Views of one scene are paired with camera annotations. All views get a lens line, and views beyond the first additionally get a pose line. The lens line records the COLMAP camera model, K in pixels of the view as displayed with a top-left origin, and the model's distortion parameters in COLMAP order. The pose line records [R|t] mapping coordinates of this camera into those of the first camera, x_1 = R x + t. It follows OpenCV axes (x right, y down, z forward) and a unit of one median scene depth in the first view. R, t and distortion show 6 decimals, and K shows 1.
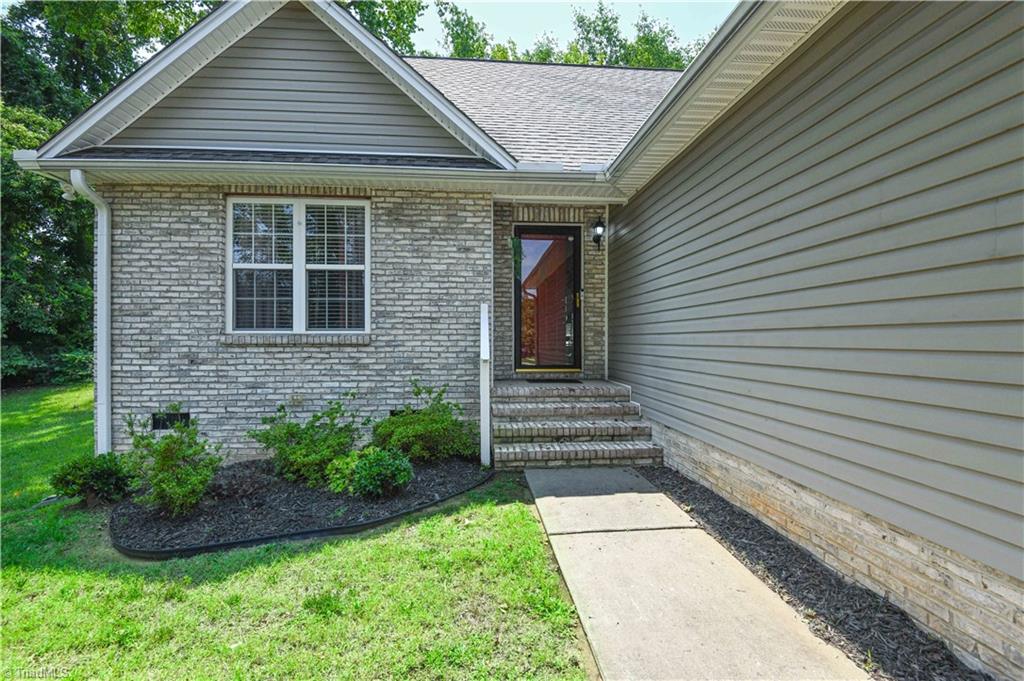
lens RADIAL K [[468.3, 0, 509.2], [0, 468.3, 336.7], [0, 0, 1]] dist [-0.013534, -0.005979]
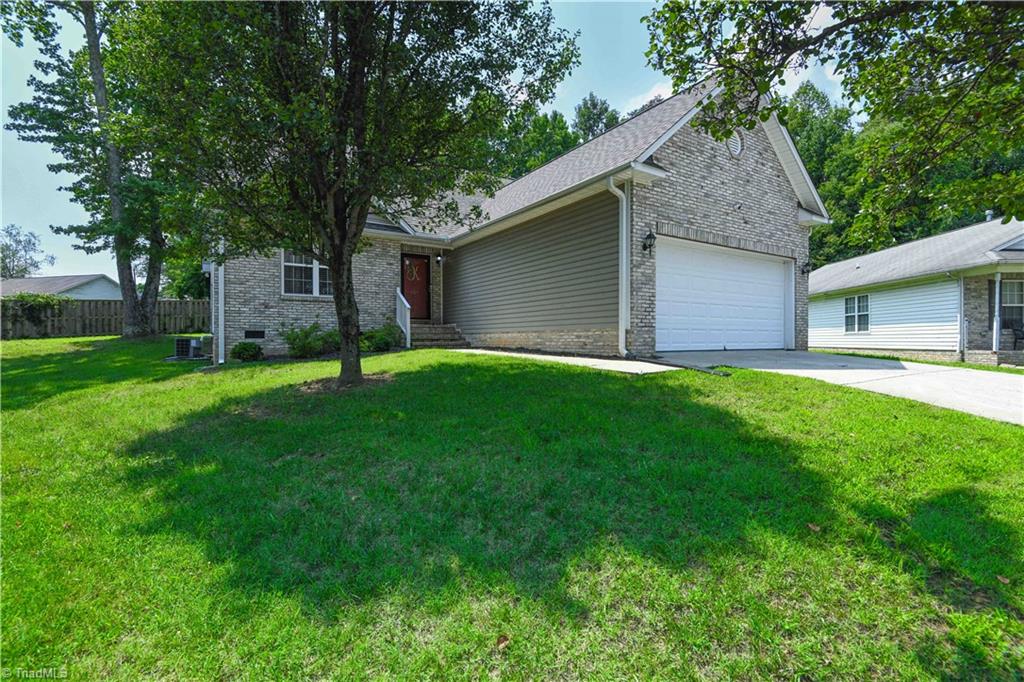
lens RADIAL K [[468.3, 0, 512.2], [0, 468.3, 334.9], [0, 0, 1]] dist [-0.013534, -0.005979]
pose [[0.885912, 0.005124, 0.463824, -0.649971], [-0.000919, 0.999956, -0.009291, 0.195312], [-0.463852, 0.007805, 0.885878, -1.393890]]
